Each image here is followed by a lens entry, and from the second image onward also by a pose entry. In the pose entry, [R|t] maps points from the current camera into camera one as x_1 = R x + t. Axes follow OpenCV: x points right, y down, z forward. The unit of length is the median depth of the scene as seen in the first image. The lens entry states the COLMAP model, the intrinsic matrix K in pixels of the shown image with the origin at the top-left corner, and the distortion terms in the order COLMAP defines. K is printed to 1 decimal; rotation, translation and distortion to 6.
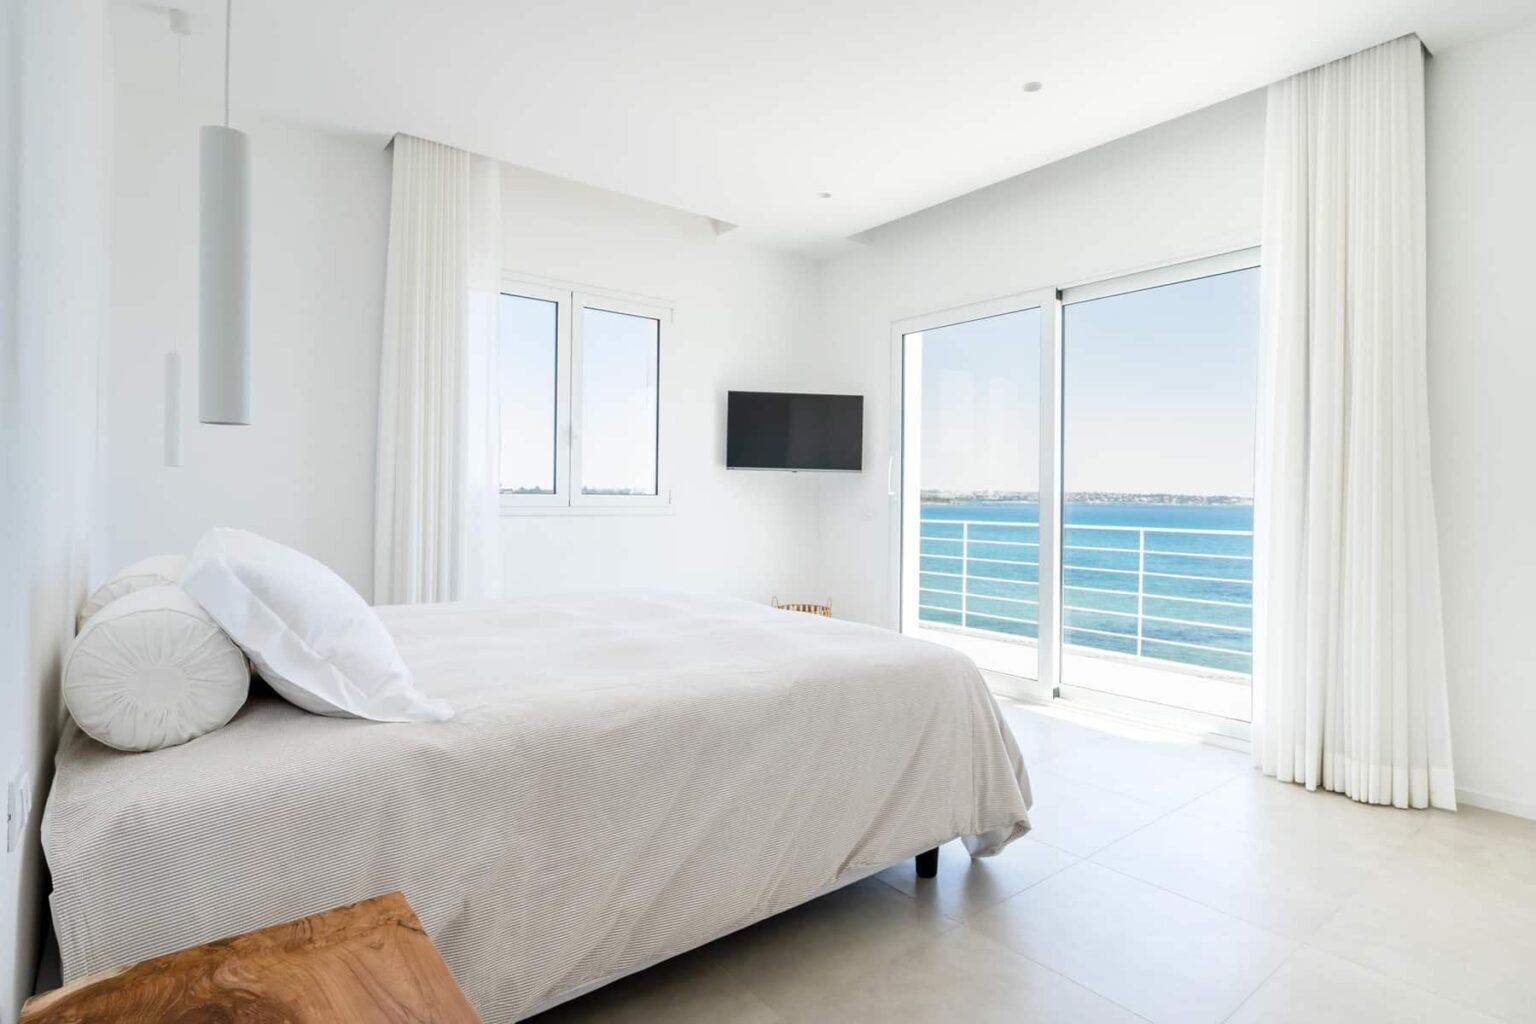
lens RADIAL K [[736.0, 0, 812.1], [0, 736.0, 500.9], [0, 0, 1]] dist [-0.009984, -0.002852]
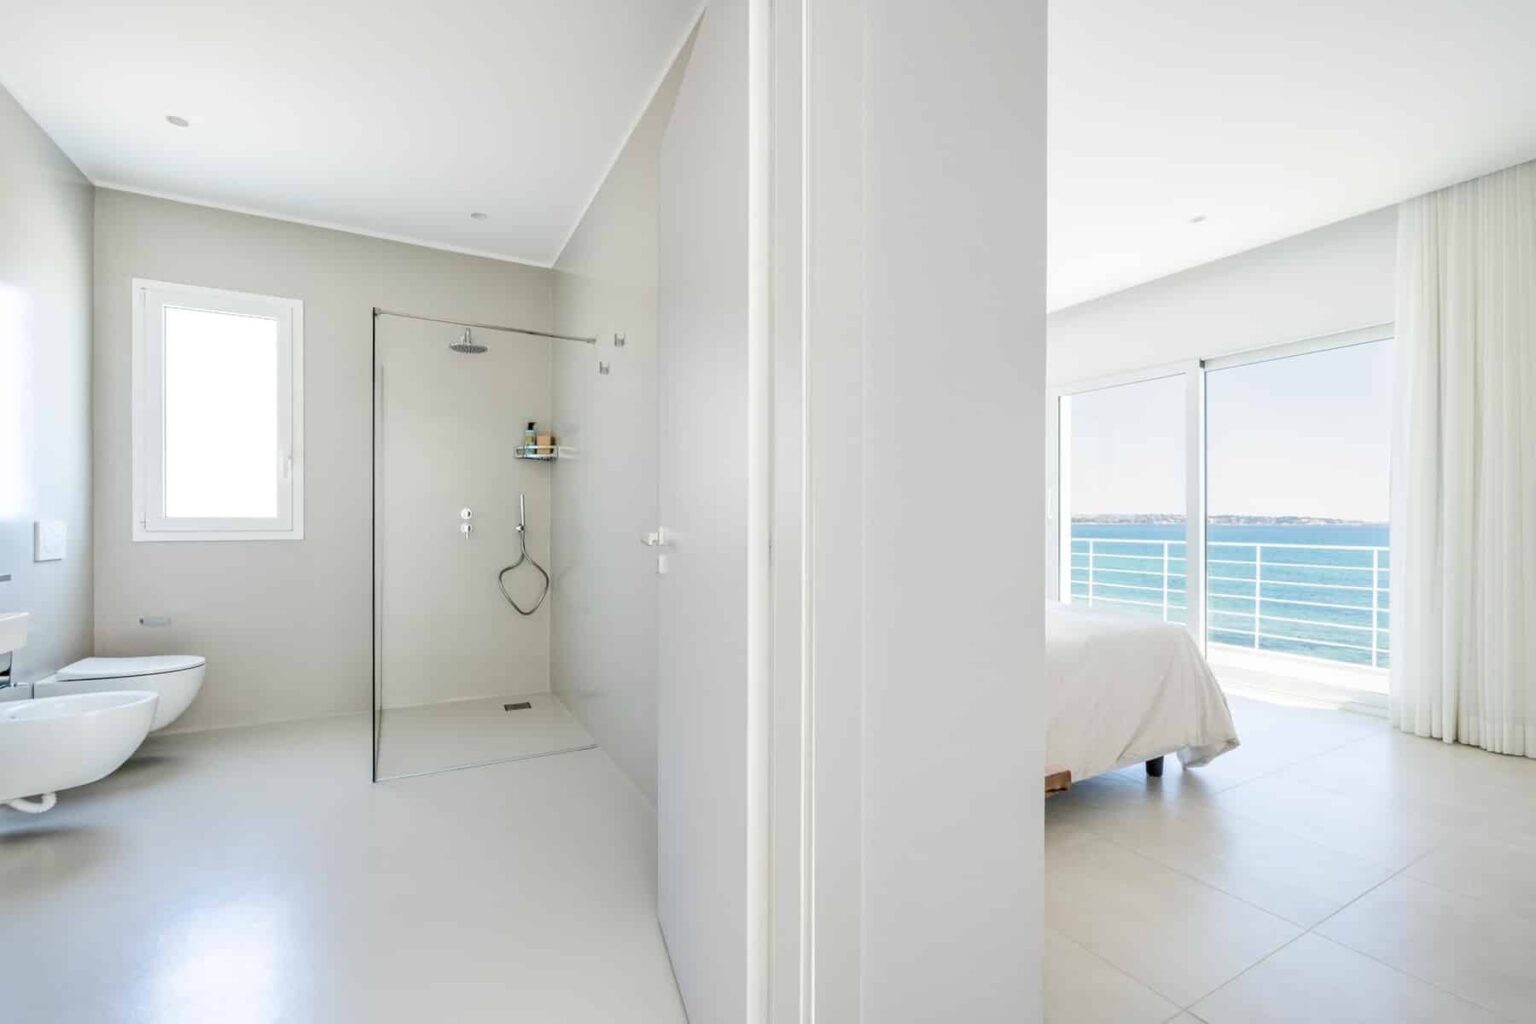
lens RADIAL K [[631.9, 0, 770.7], [0, 631.9, 518.8], [0, 0, 1]] dist [-0.001855, 0.000192]
pose [[0.985231, -0.004998, -0.171159, -0.297948], [0.003927, 0.999971, -0.006596, -0.003550], [0.171187, 0.005827, 0.985221, -0.303876]]
